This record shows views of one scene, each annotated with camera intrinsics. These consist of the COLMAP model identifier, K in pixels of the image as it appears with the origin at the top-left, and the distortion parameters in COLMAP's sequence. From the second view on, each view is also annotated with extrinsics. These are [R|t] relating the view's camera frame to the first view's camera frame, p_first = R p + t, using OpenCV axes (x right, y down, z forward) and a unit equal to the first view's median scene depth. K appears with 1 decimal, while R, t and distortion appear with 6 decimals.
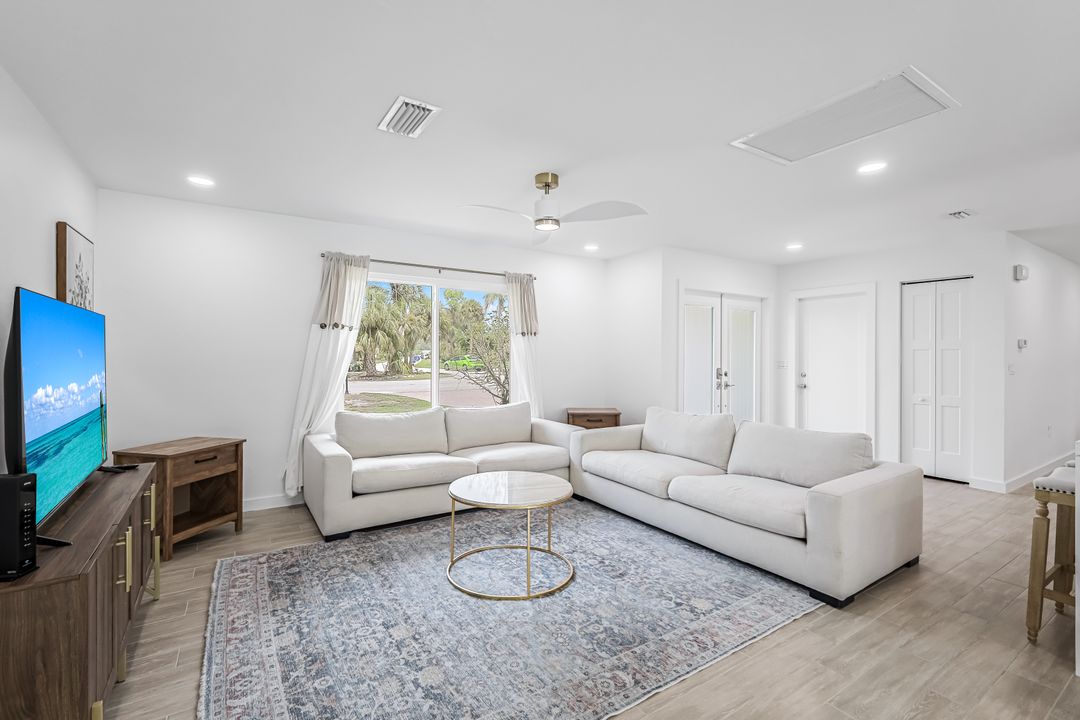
lens RADIAL K [[472.3, 0, 535.9], [0, 472.3, 354.3], [0, 0, 1]] dist [0.002424, 0.000016]
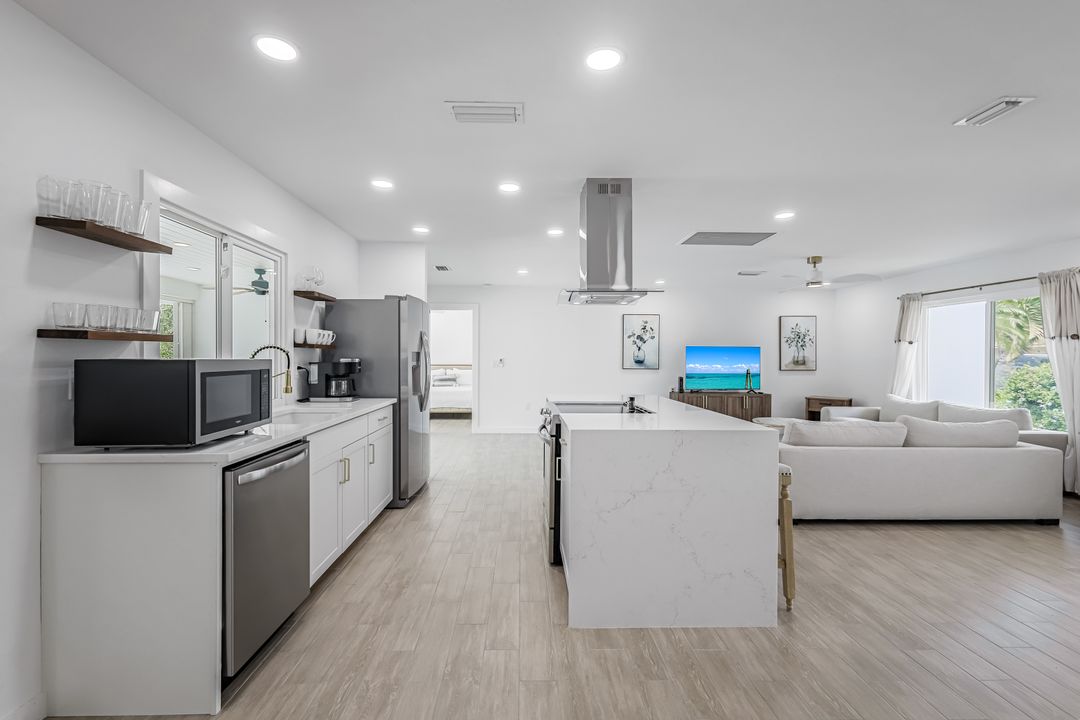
lens RADIAL K [[472.3, 0, 526.7], [0, 472.3, 360.1], [0, 0, 1]] dist [0.002424, 0.000016]
pose [[-0.525977, -0.001295, -0.850498, 2.014695], [-0.011495, 0.999918, 0.005586, 0.008620], [0.850421, 0.012715, -0.525949, 0.993069]]
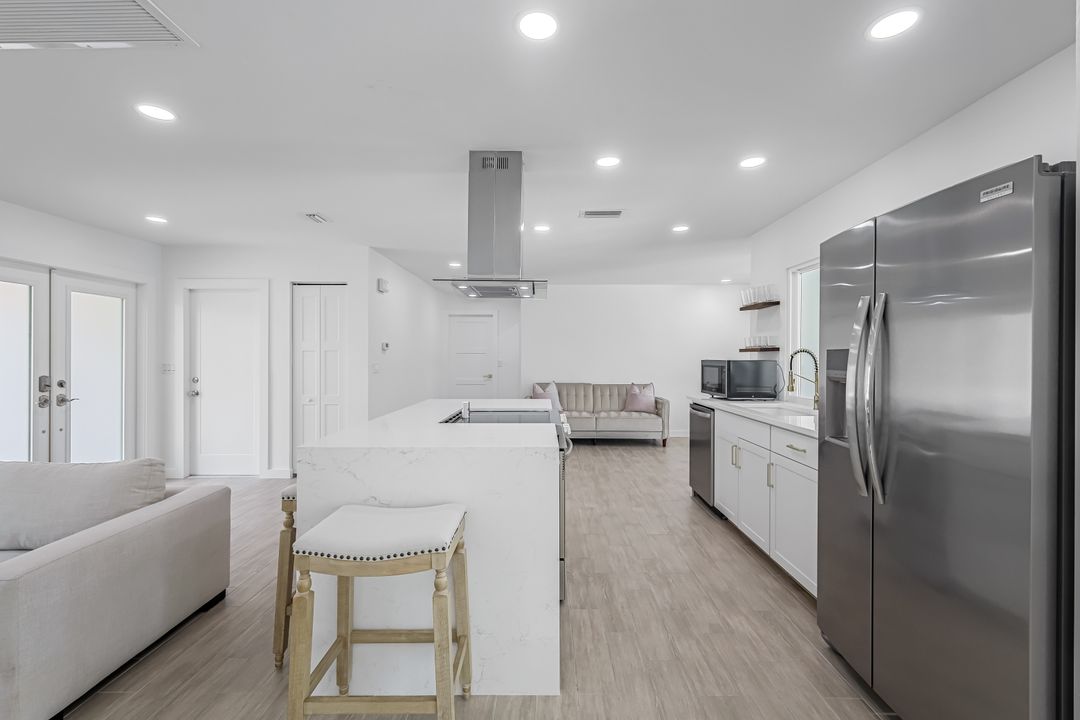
lens RADIAL K [[472.3, 0, 536.0], [0, 472.3, 357.8], [0, 0, 1]] dist [0.002424, 0.000016]
pose [[0.551608, -0.004596, 0.834091, 0.367515], [0.002595, 0.999989, 0.003794, 0.004016], [-0.834099, 0.000071, 0.551614, 0.052817]]
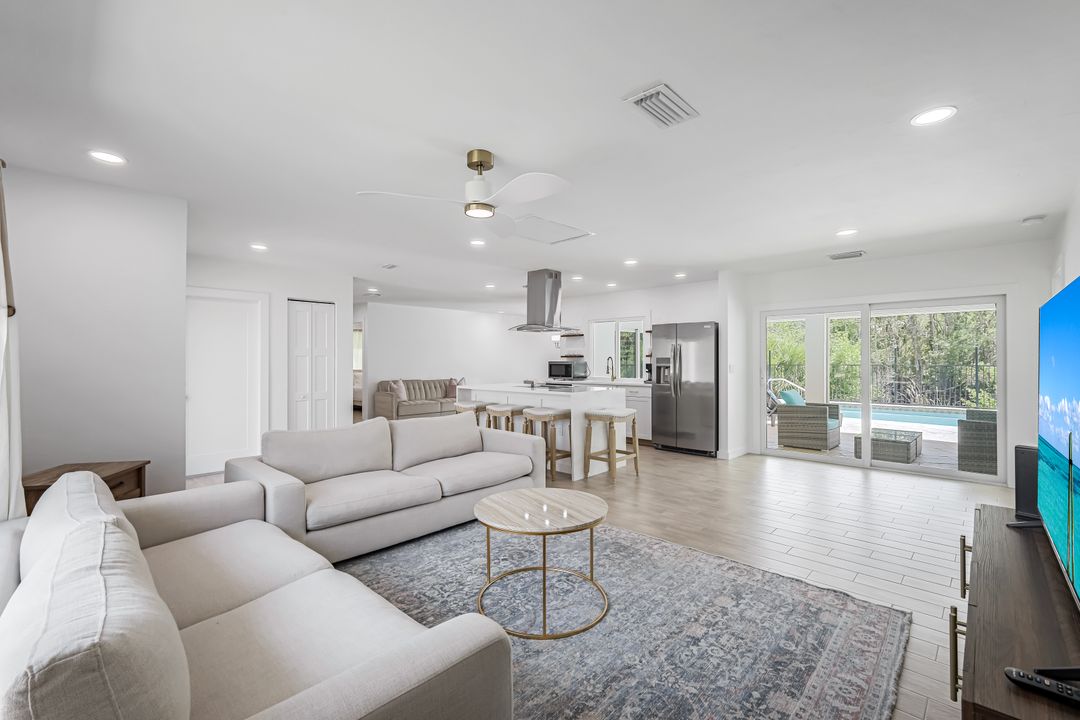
lens RADIAL K [[472.3, 0, 545.4], [0, 472.3, 357.0], [0, 0, 1]] dist [0.002424, 0.000016]
pose [[-0.234234, 0.001687, 0.972179, -0.813096], [0.003071, 0.999995, -0.000996, -0.006253], [-0.972175, 0.002752, -0.234238, 1.044736]]
